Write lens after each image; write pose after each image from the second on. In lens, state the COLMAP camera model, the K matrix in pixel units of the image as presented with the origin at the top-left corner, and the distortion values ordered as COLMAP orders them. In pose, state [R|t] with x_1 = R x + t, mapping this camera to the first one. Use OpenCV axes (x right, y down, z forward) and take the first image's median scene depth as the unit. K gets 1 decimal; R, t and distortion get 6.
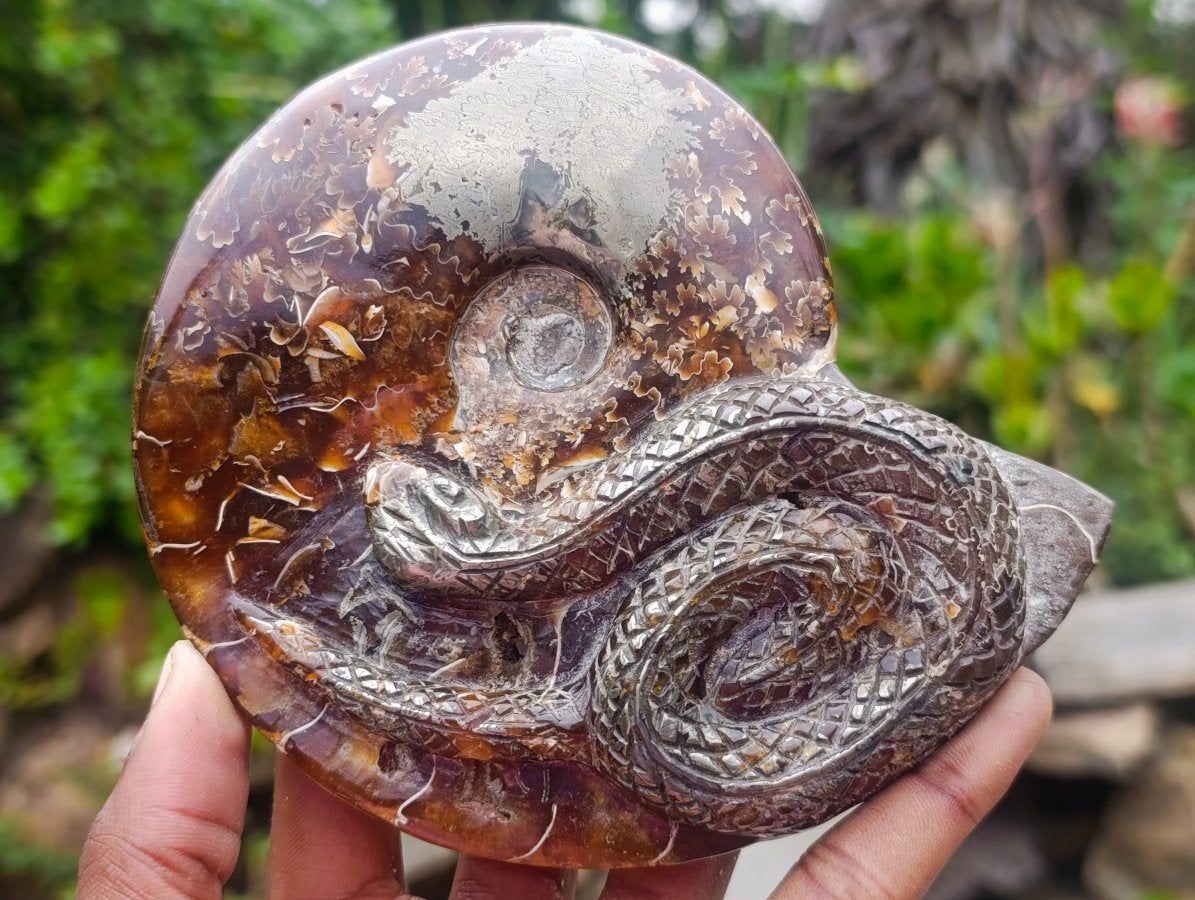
lens RADIAL K [[1715.7, 0, 597.5], [0, 1715.7, 450.0], [0, 0, 1]] dist [0.285135, -1.747957]
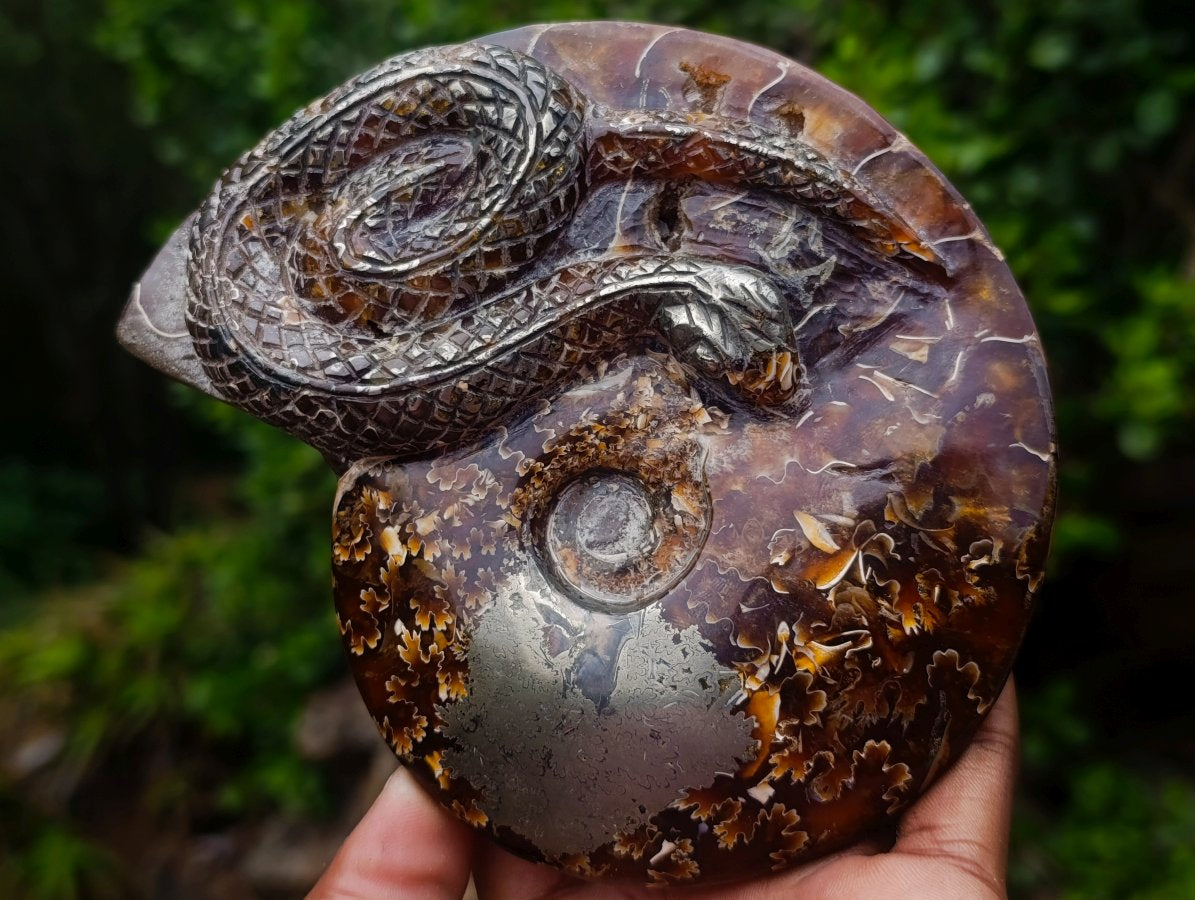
lens RADIAL K [[1728.2, 0, 599.0], [0, 1728.2, 424.5], [0, 0, 1]] dist [0.286677, -1.782426]
pose [[-0.972084, -0.048349, 0.229600, -0.249610], [0.114129, -0.952411, 0.282643, -0.293865], [0.205008, 0.300957, 0.931341, 0.060590]]
